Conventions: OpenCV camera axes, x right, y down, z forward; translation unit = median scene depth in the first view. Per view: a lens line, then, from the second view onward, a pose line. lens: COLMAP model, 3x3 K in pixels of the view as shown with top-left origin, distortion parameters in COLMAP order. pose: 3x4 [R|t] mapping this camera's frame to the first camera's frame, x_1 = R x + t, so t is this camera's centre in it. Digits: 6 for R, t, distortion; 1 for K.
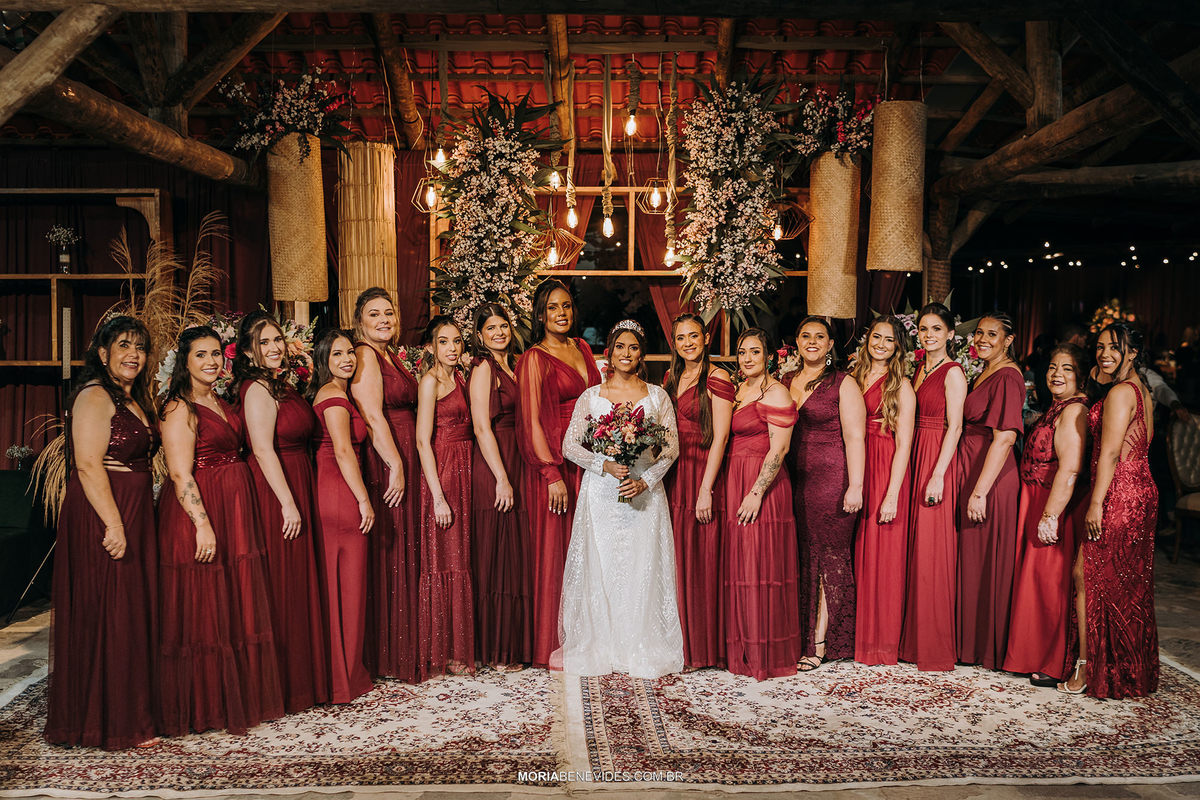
lens RADIAL K [[1199.8, 0, 600.0], [0, 1199.8, 400.0], [0, 0, 1]] dist [-0.002019, -0.000365]
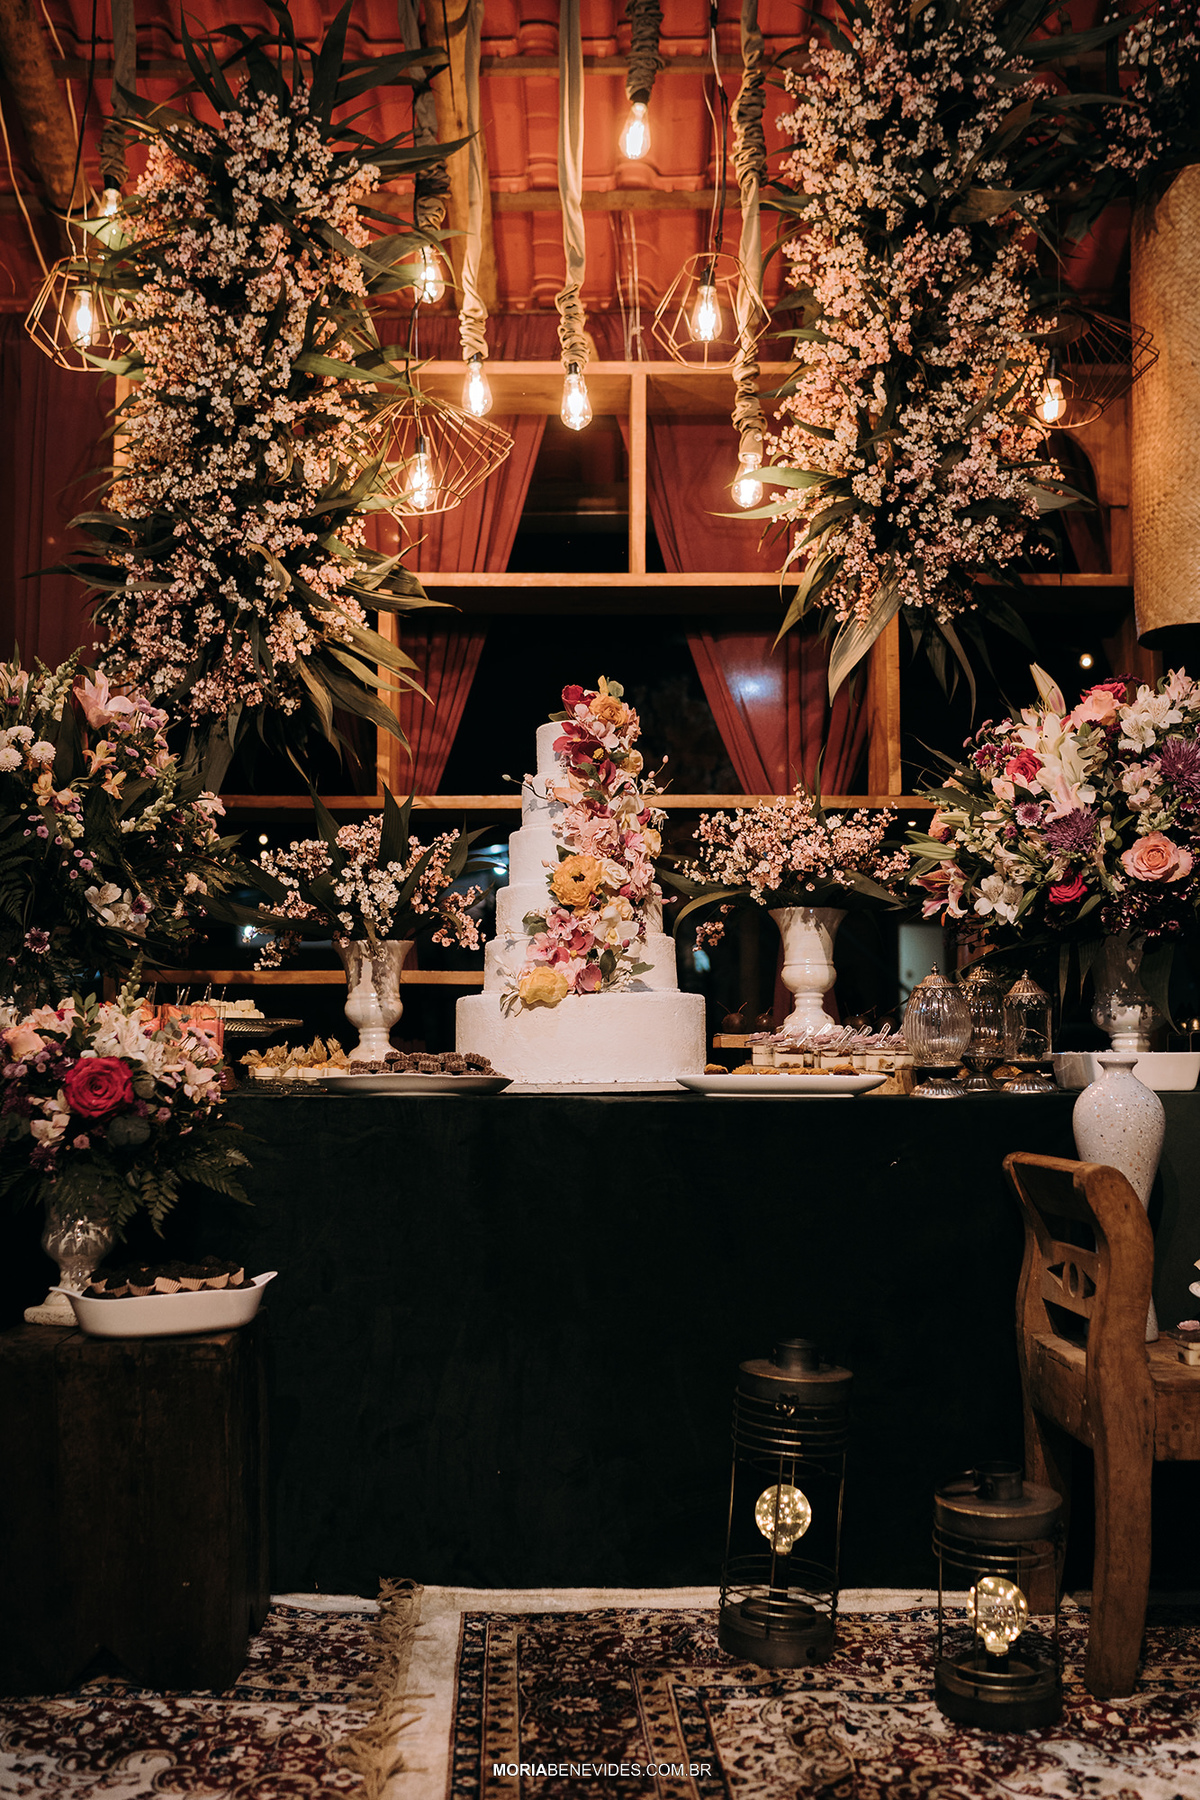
lens RADIAL K [[1683.3, 0, 600.0], [0, 1683.3, 900.0], [0, 0, 1]] dist [-0.004640, -0.000639]
pose [[0.999896, -0.005589, 0.013317, 0.006743], [0.007378, 0.990363, -0.138300, 0.075584], [-0.012416, 0.138384, 0.990301, 0.534143]]
